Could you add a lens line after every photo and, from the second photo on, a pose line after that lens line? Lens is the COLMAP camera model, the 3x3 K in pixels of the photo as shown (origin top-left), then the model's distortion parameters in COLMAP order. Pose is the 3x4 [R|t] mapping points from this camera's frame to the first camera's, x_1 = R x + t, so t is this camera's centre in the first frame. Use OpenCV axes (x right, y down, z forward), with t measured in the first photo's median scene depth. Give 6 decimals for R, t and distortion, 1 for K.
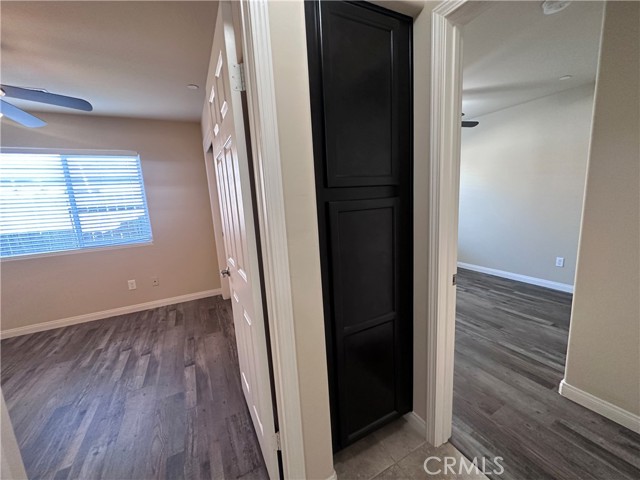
lens RADIAL K [[254.8, 0, 320.6], [0, 254.8, 239.4], [0, 0, 1]] dist [0.003002, -0.000573]
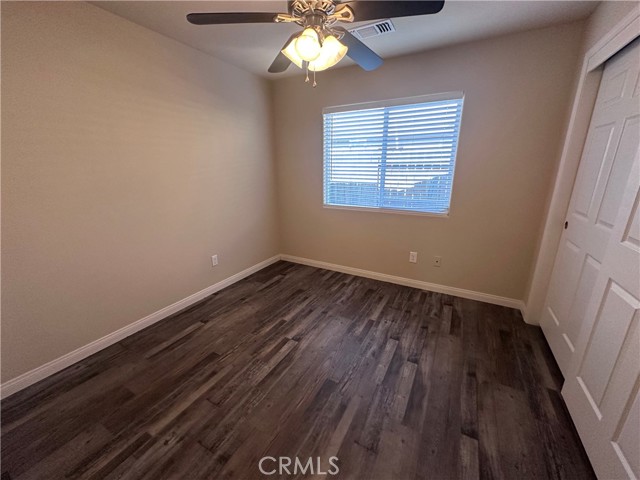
lens RADIAL K [[254.8, 0, 318.0], [0, 254.8, 234.9], [0, 0, 1]] dist [0.003002, -0.000573]
pose [[0.540355, 0.273228, -0.795841, -0.289763], [-0.164153, 0.961869, 0.218773, -0.042404], [0.825269, 0.012425, 0.564602, 0.280922]]
